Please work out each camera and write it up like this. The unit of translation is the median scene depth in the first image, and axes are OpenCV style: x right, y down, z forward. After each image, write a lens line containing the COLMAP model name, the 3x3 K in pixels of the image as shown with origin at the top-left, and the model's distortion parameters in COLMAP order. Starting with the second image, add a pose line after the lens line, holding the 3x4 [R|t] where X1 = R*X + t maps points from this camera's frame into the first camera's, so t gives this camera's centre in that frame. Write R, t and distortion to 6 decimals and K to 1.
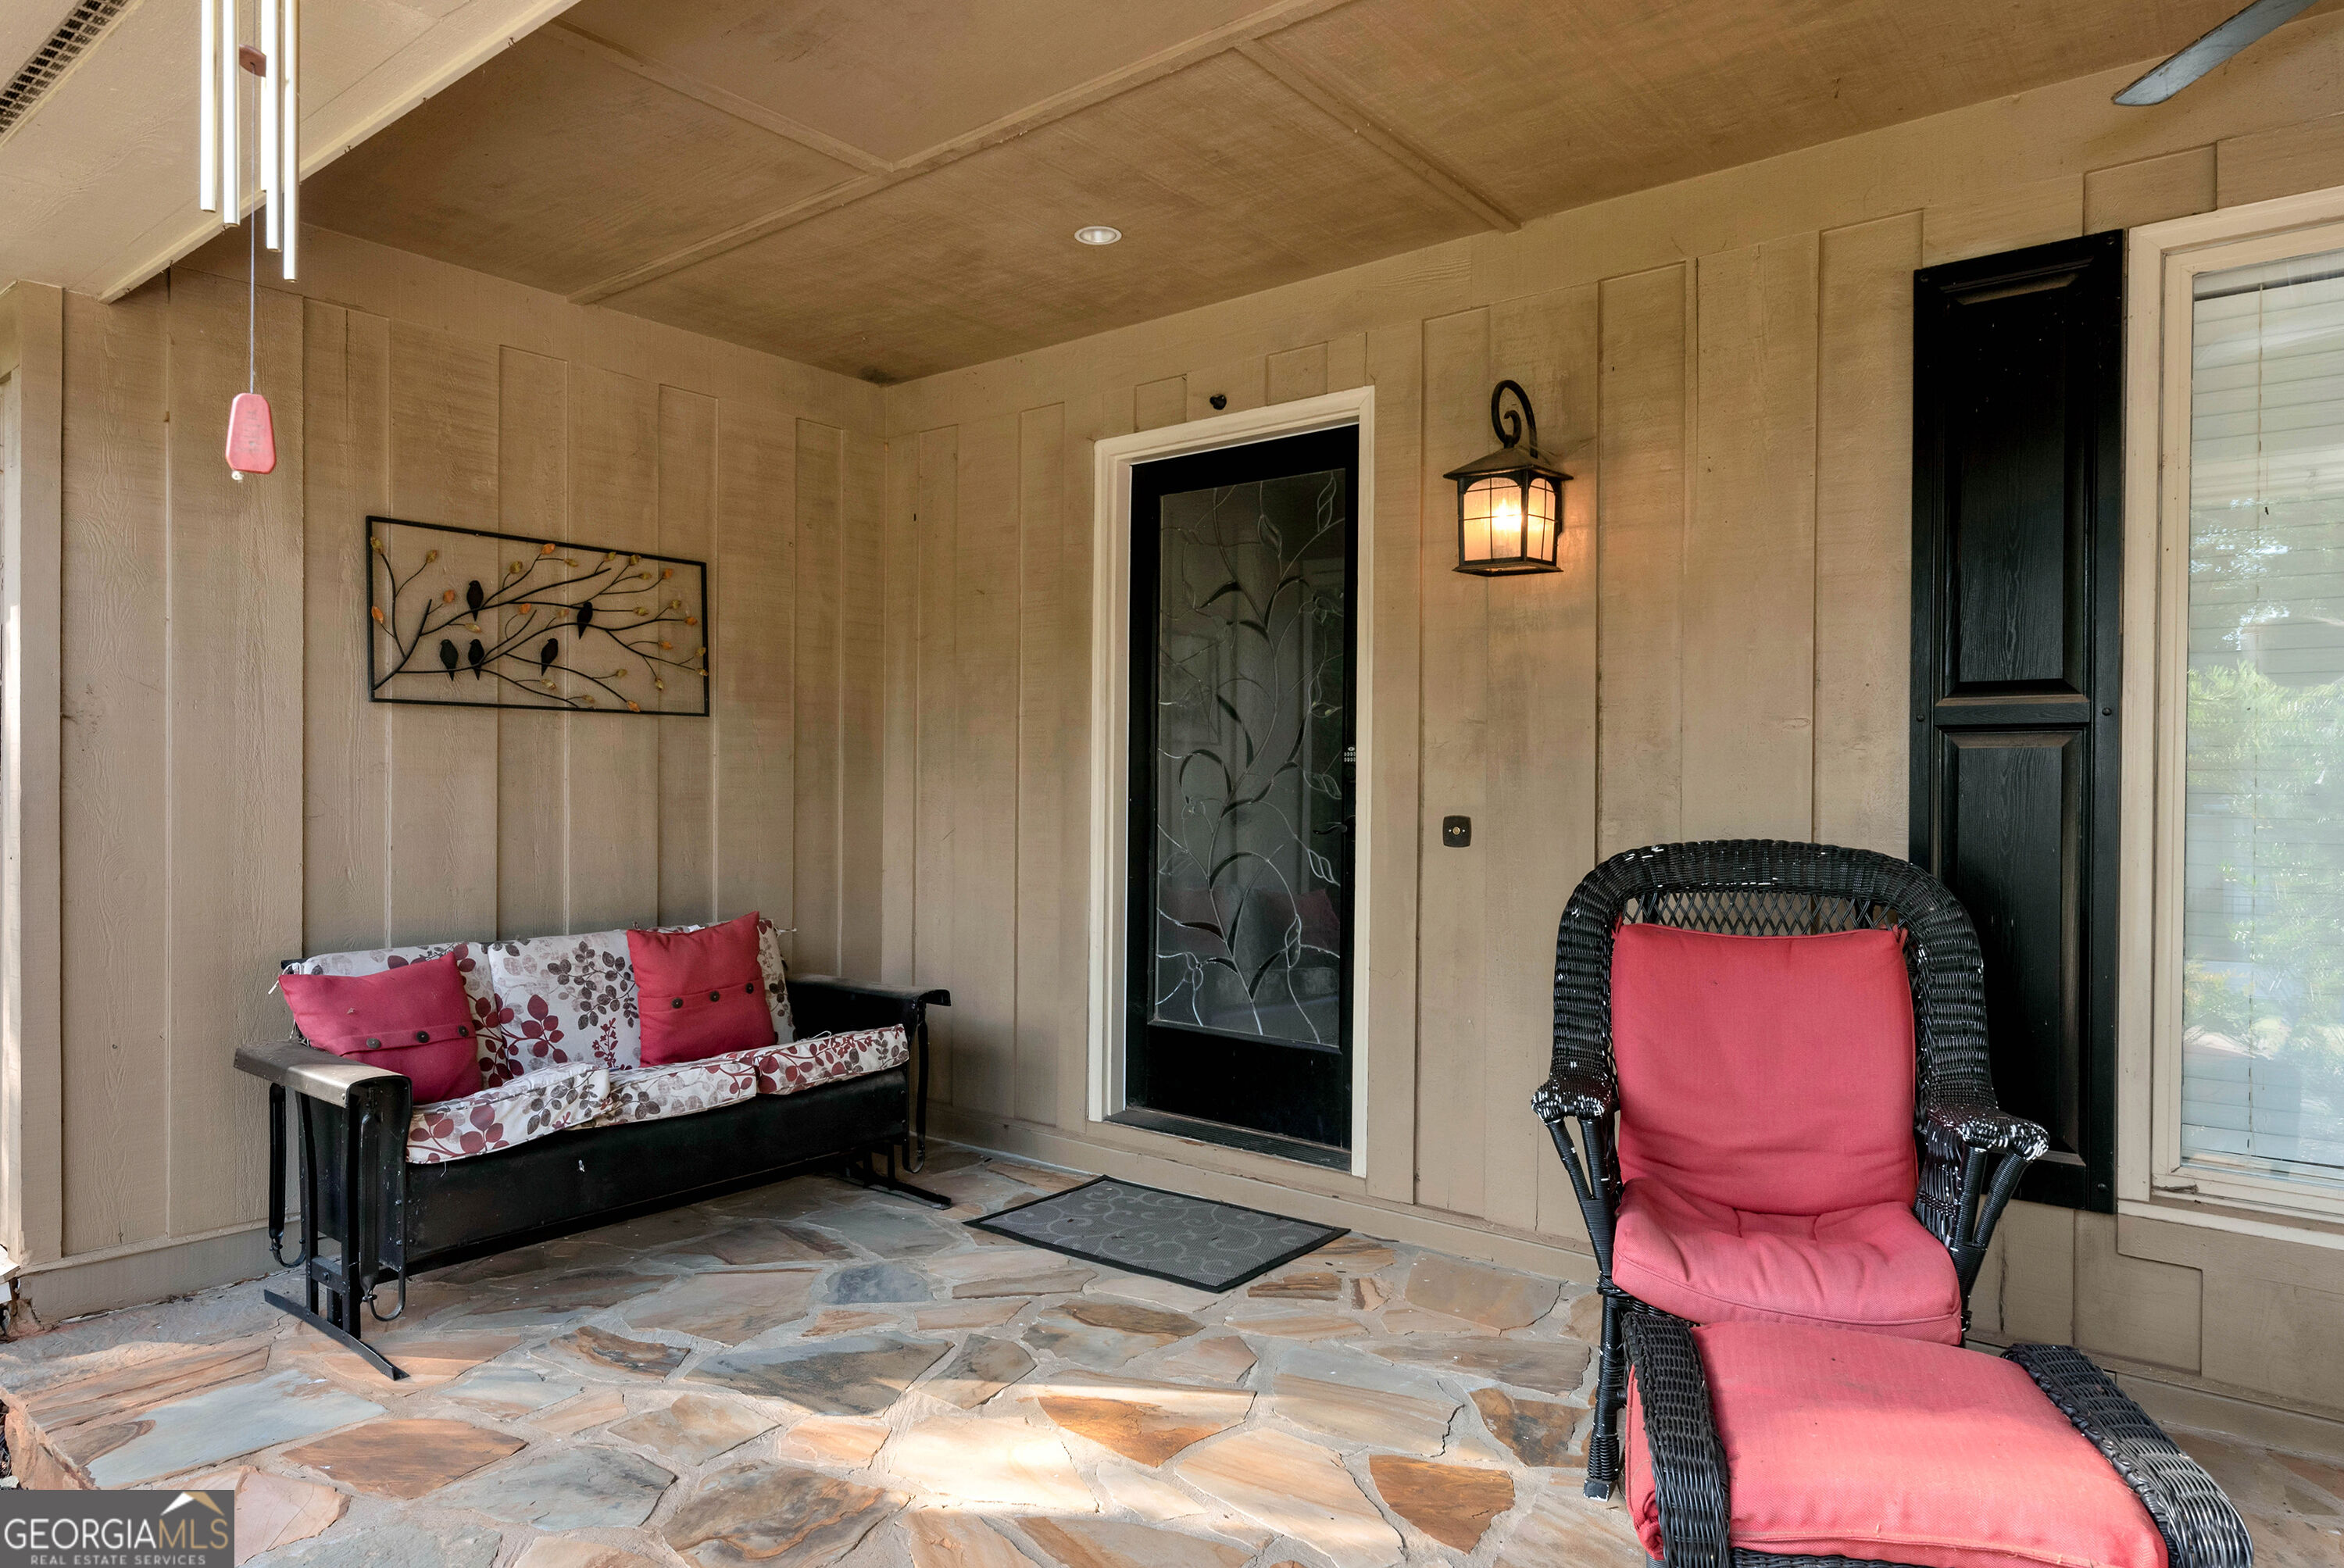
lens RADIAL K [[1430.3, 0, 1180.5], [0, 1430.3, 790.7], [0, 0, 1]] dist [-0.002576, -0.000595]
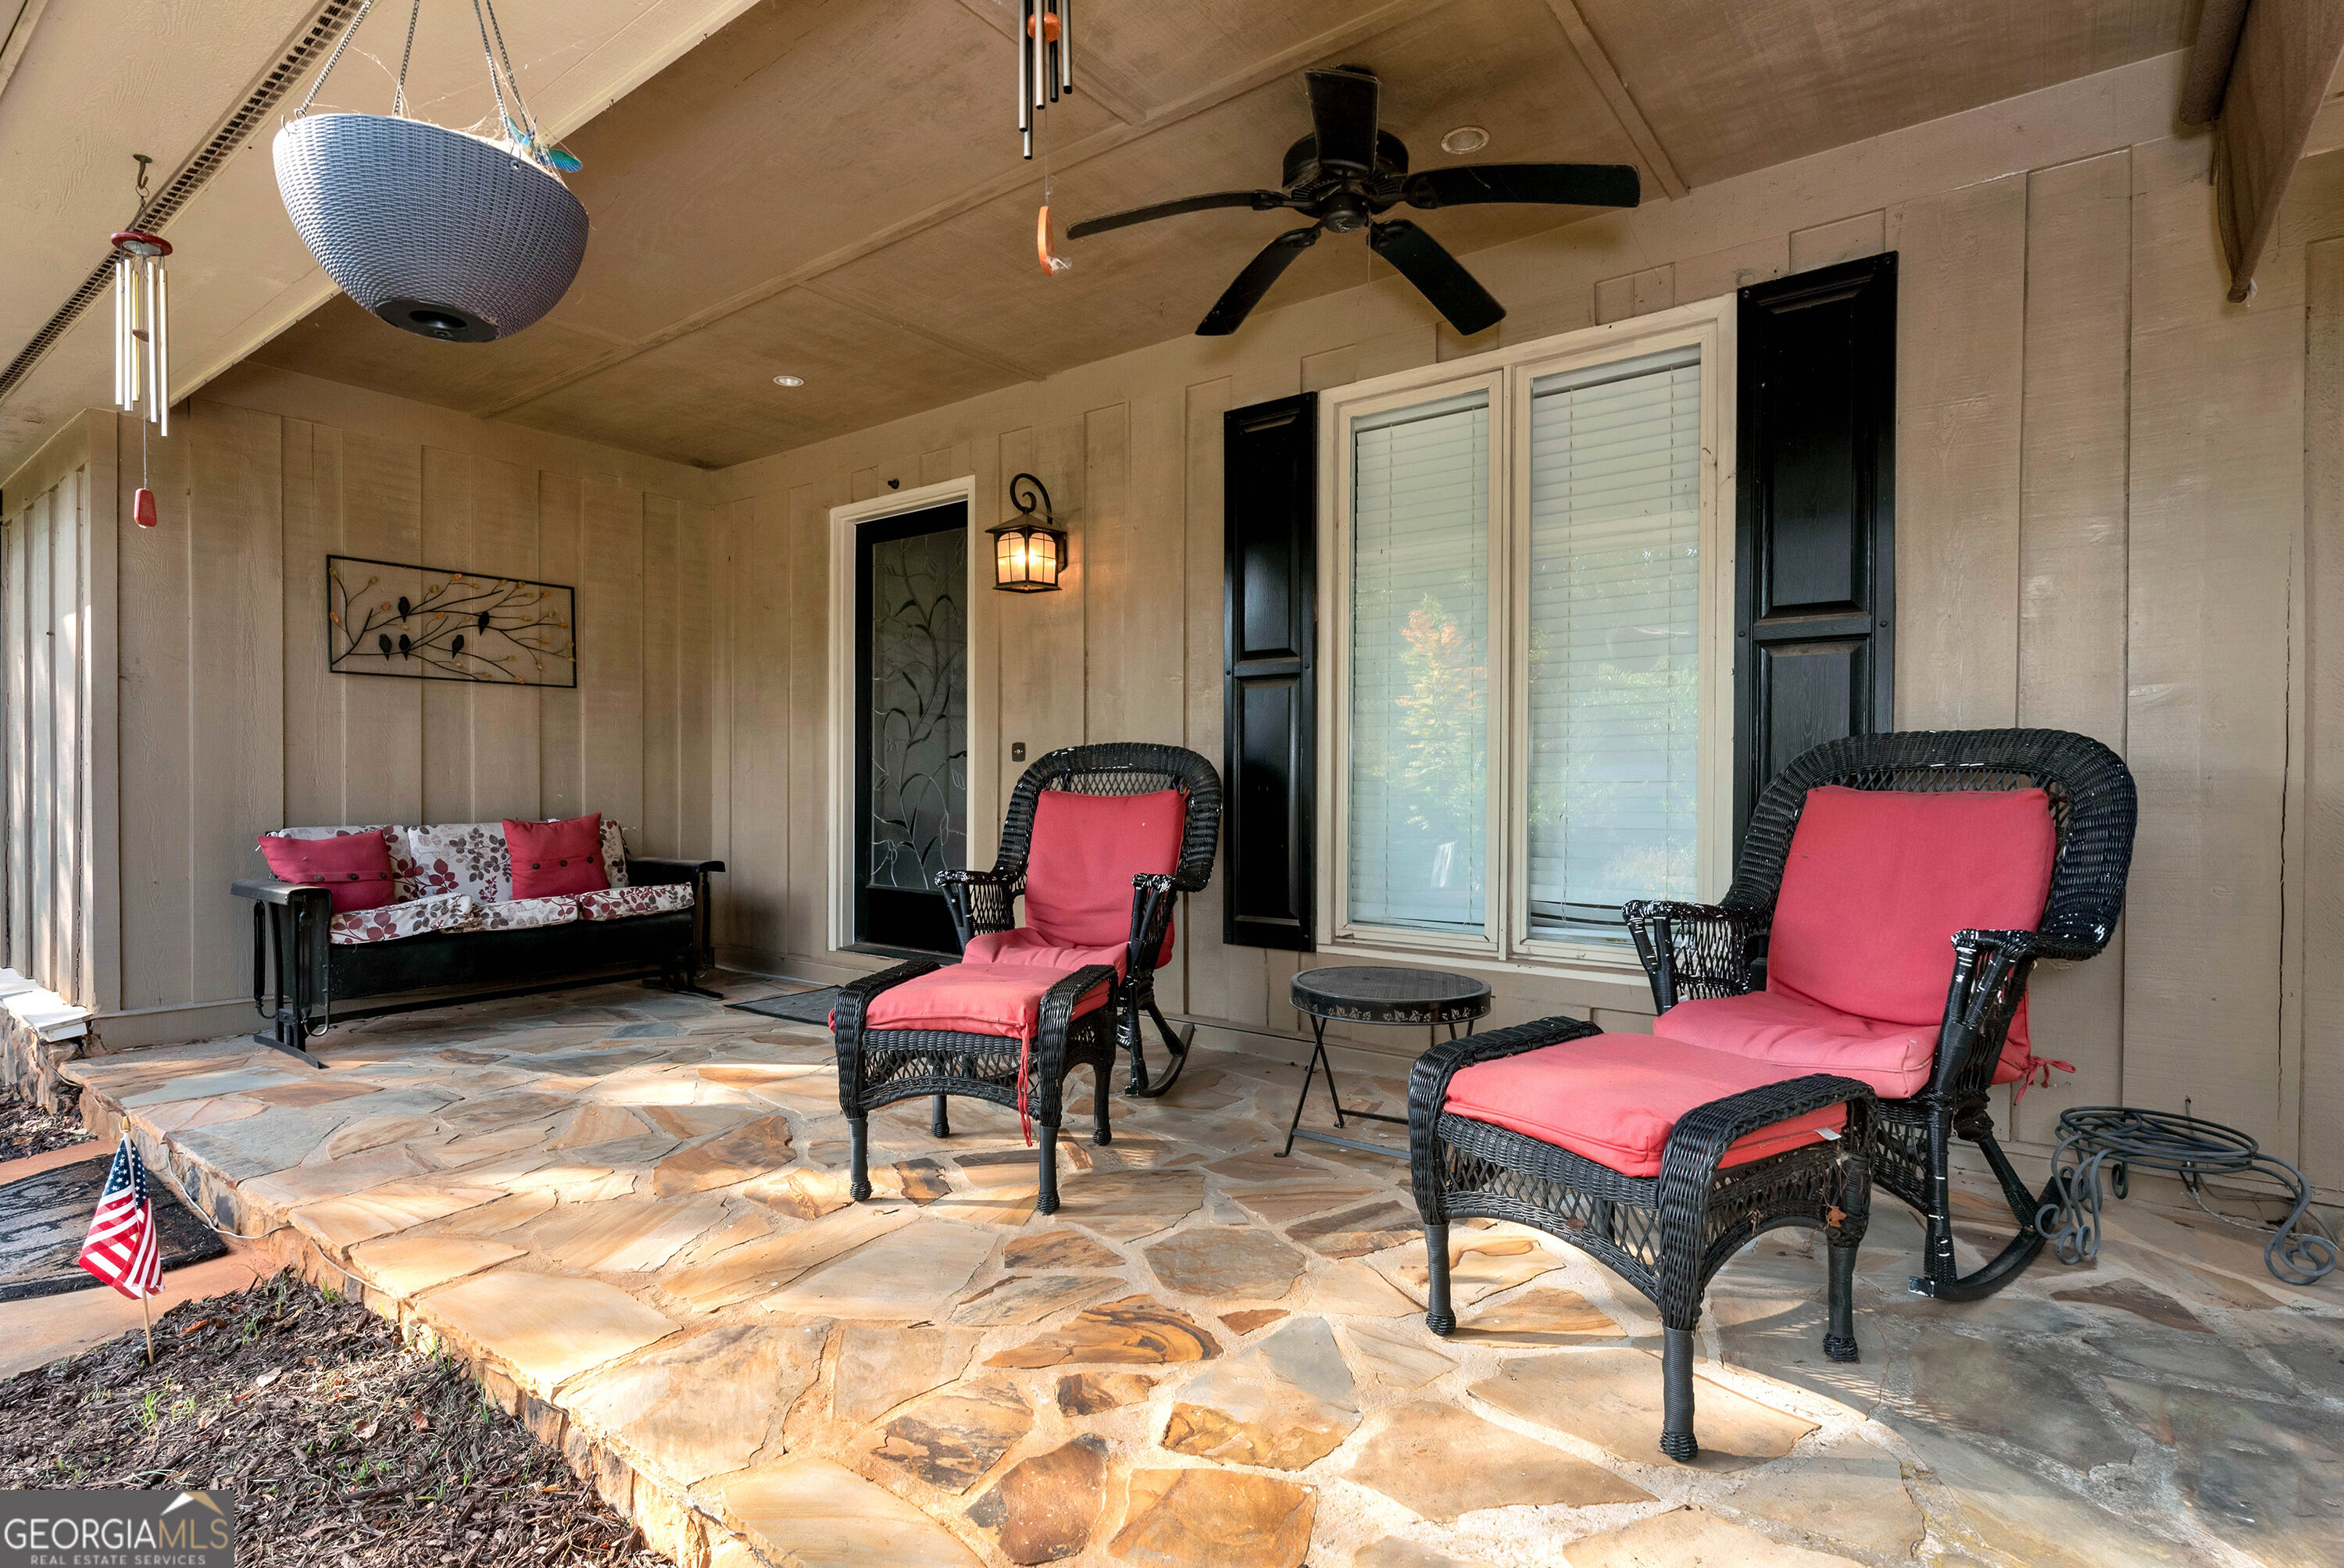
lens RADIAL K [[1152.0, 0, 1176.3], [0, 1152.0, 789.6], [0, 0, 1]] dist [-0.002126, -0.000159]
pose [[0.999367, -0.004195, 0.035331, 0.318392], [0.004132, 0.999990, 0.001861, 0.067863], [-0.035338, -0.001714, 0.999374, -0.299106]]
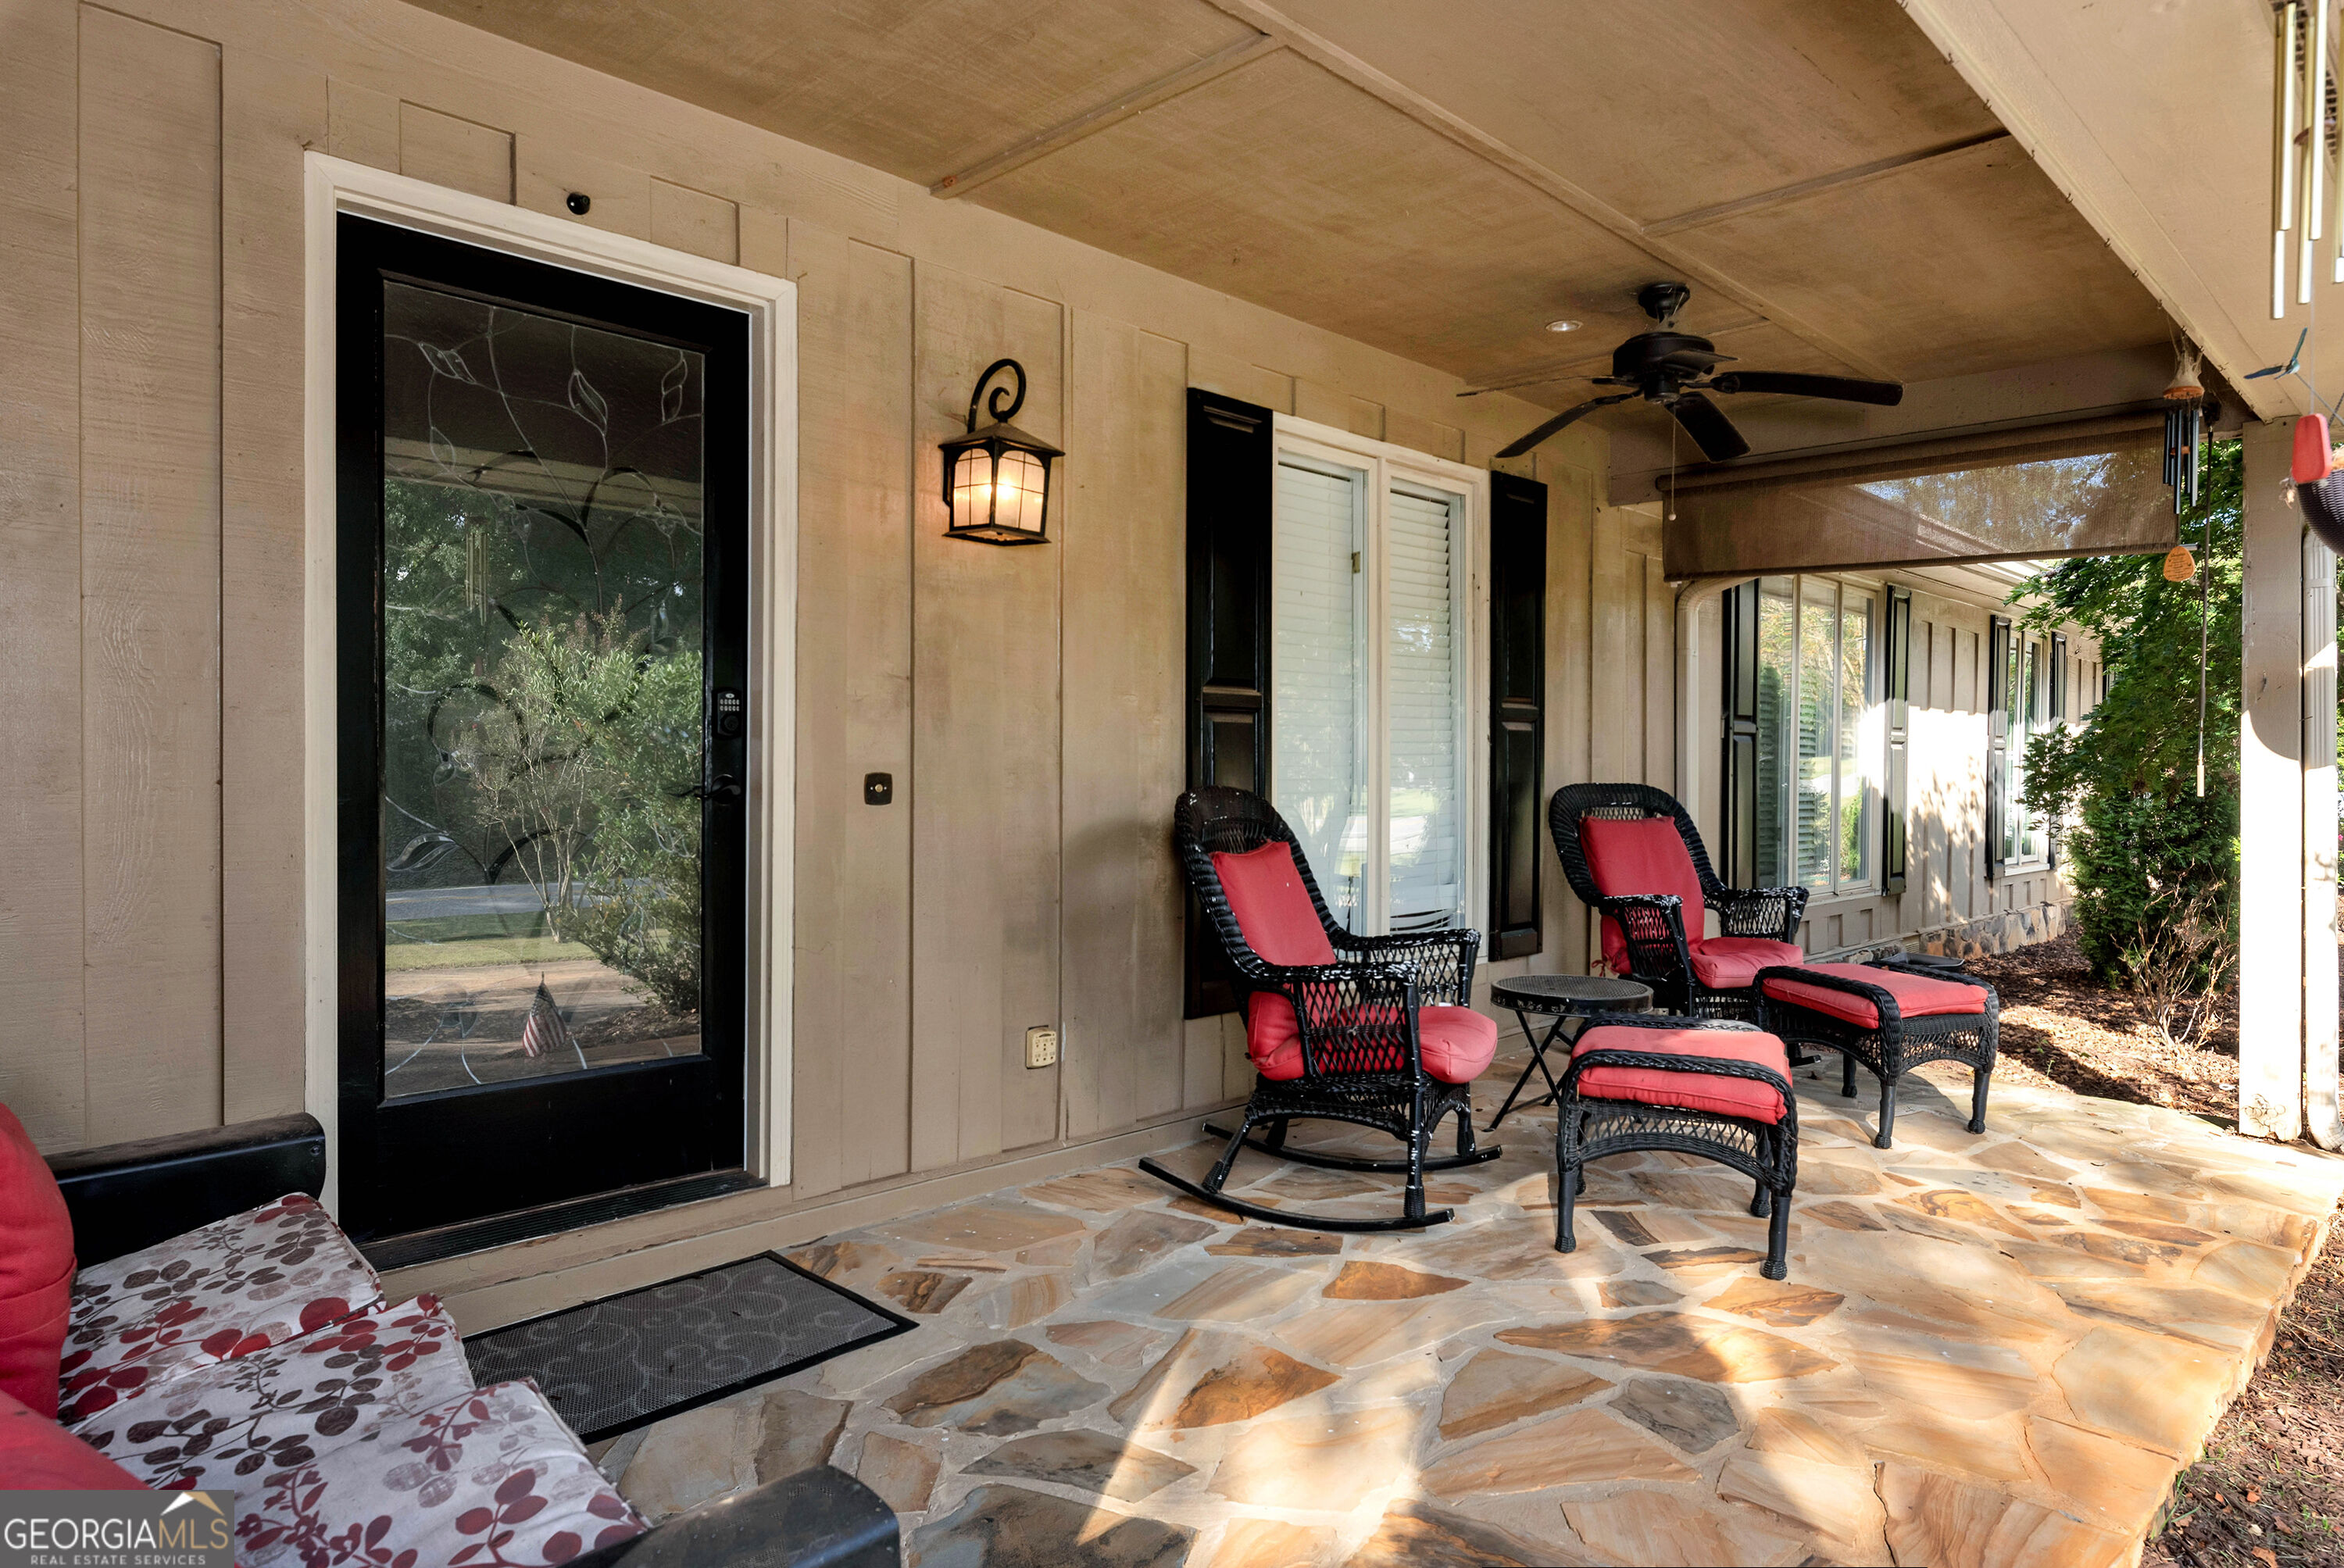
lens RADIAL K [[1430.3, 0, 1180.5], [0, 1430.3, 790.7], [0, 0, 1]] dist [-0.002576, -0.000595]
pose [[0.089680, -0.024712, 0.995664, -0.737026], [-0.004269, 0.999673, 0.025196, 0.004419], [-0.995961, -0.006510, 0.089545, 0.696121]]
